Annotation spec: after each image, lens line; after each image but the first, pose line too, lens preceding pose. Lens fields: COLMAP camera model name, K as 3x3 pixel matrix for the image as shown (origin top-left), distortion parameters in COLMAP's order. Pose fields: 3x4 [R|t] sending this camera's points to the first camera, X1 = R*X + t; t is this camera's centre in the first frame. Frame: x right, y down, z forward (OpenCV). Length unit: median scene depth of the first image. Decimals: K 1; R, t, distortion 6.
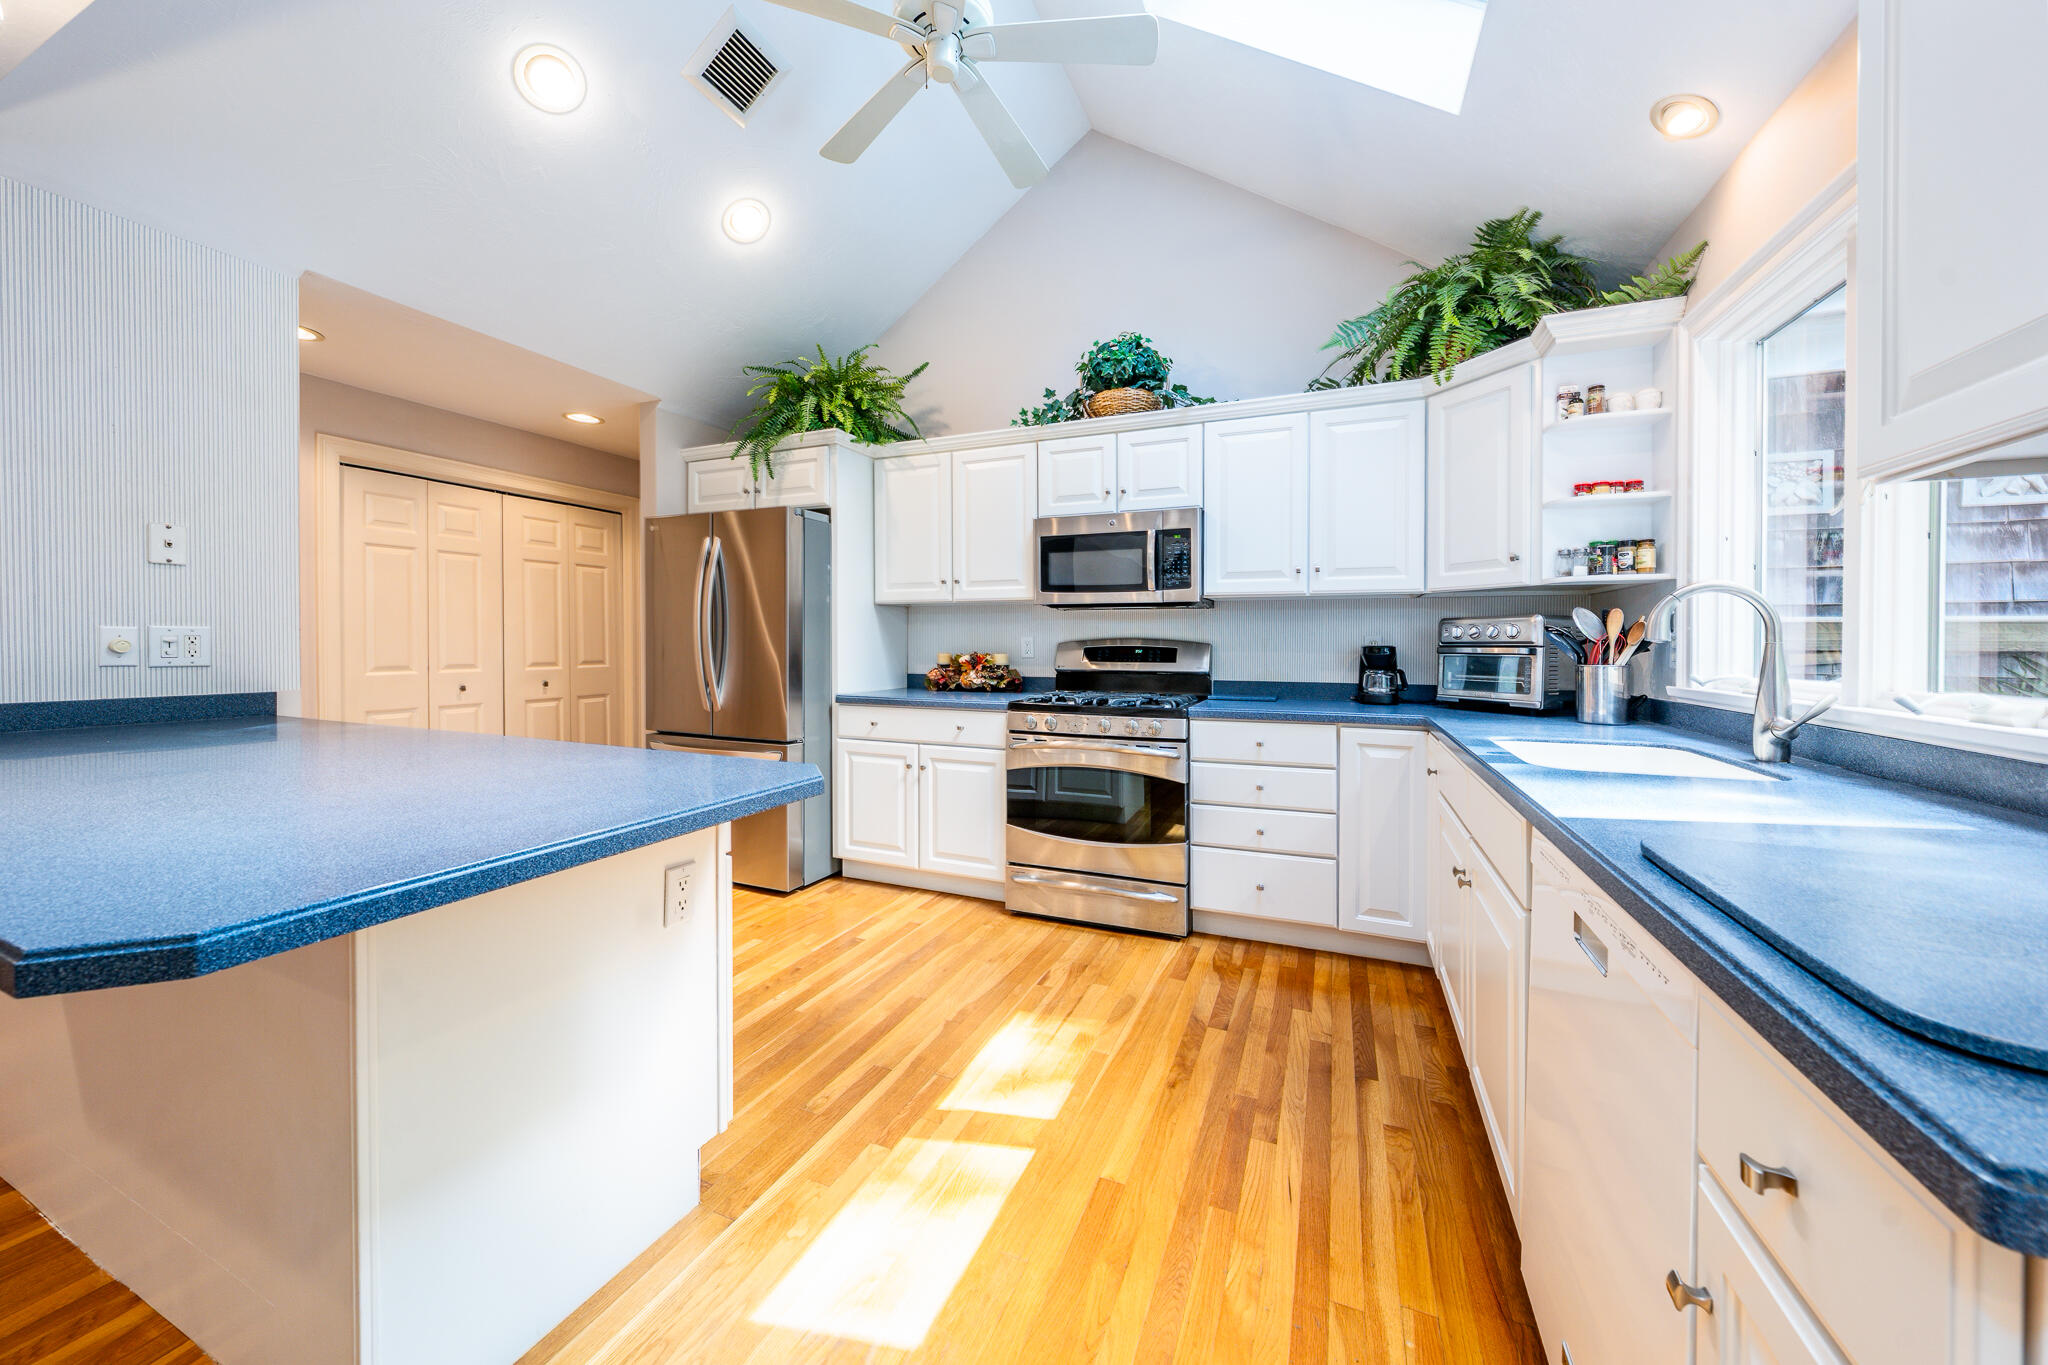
lens RADIAL K [[724.3, 0, 1015.0], [0, 724.3, 644.4], [0, 0, 1]] dist [0.002228, 0.000031]
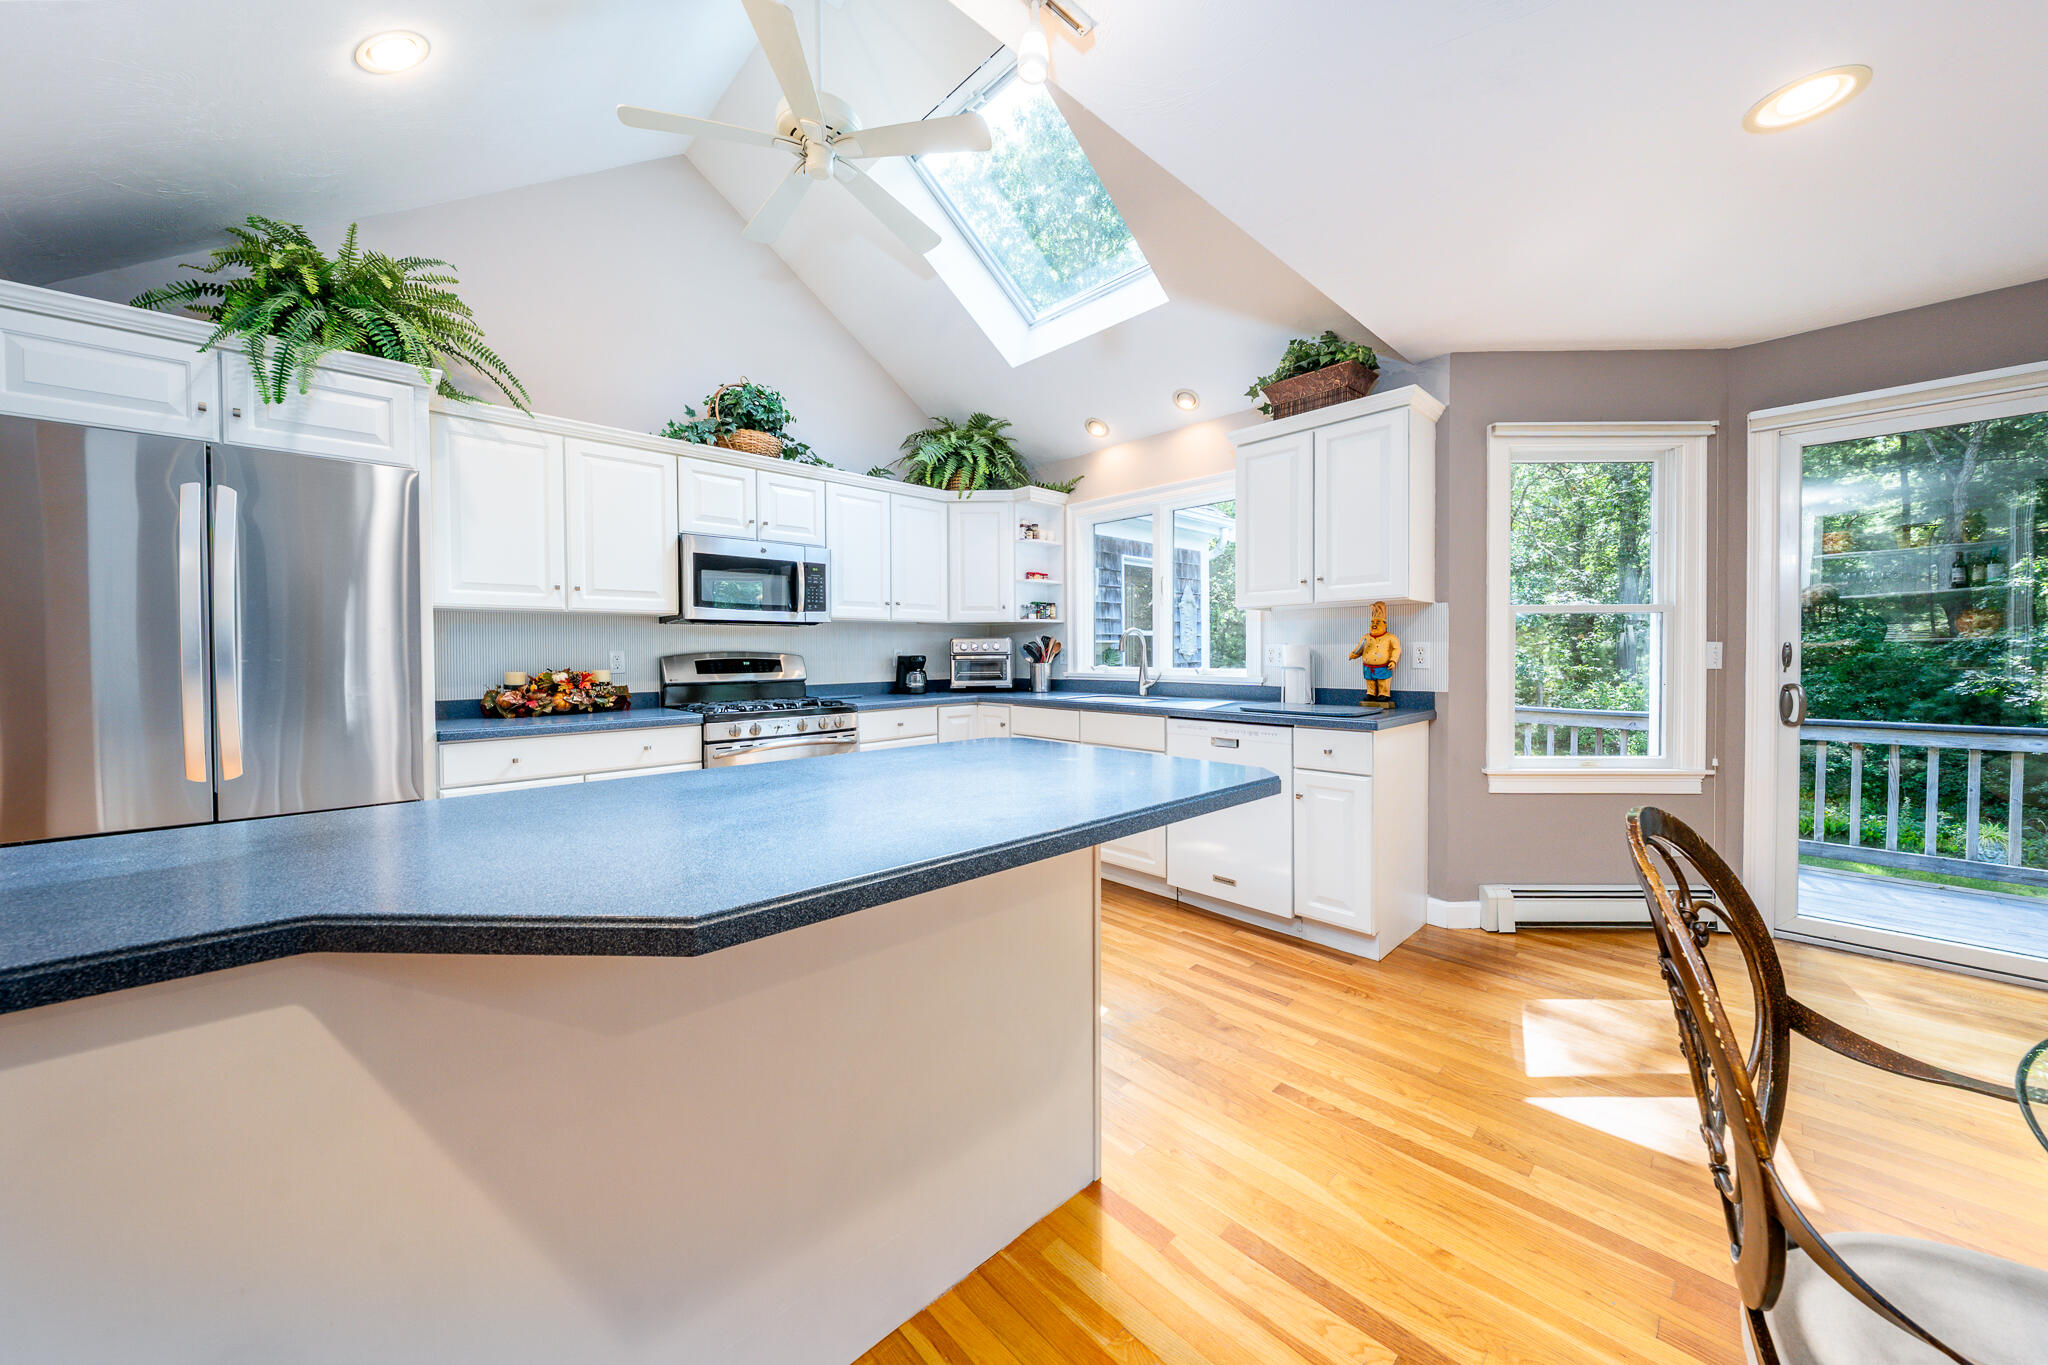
lens RADIAL K [[718.2, 0, 1039.5], [0, 718.2, 669.3], [0, 0, 1]] dist [-0.000943, -0.000090]
pose [[0.384972, -0.025938, 0.922564, -0.757544], [0.014353, 0.999652, 0.022116, 0.000274], [-0.922817, 0.004727, 0.385210, 0.167290]]
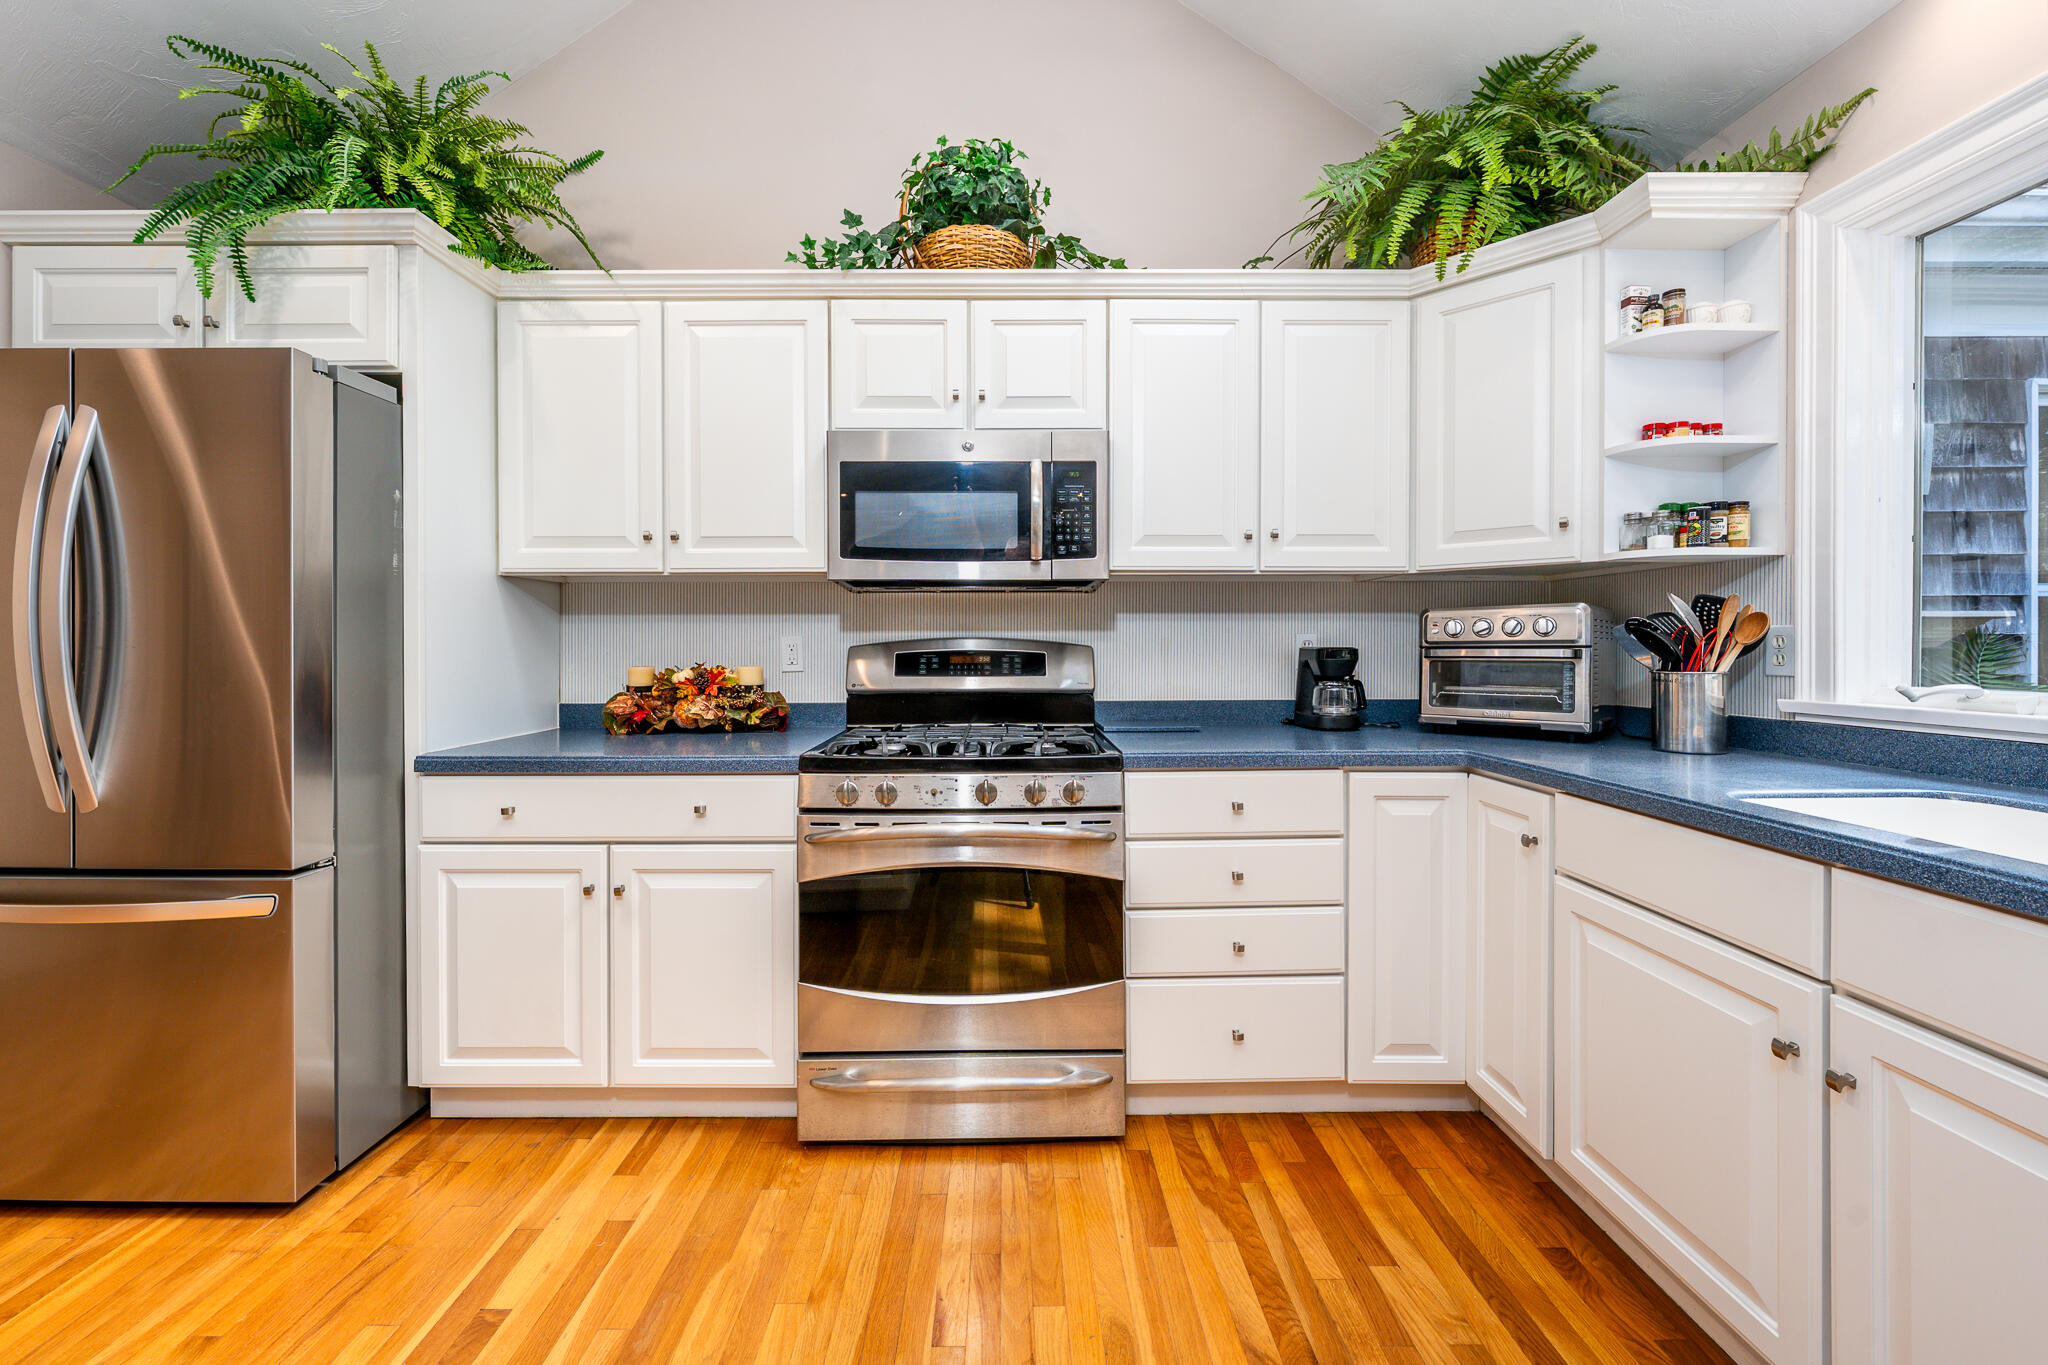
lens RADIAL K [[831.9, 0, 994.5], [0, 831.9, 641.6], [0, 0, 1]] dist [-0.001613, 0.000011]
pose [[0.921790, -0.003653, 0.387673, -0.114755], [0.006757, 0.999955, -0.006644, -0.000843], [-0.387632, 0.008744, 0.921773, 0.364857]]
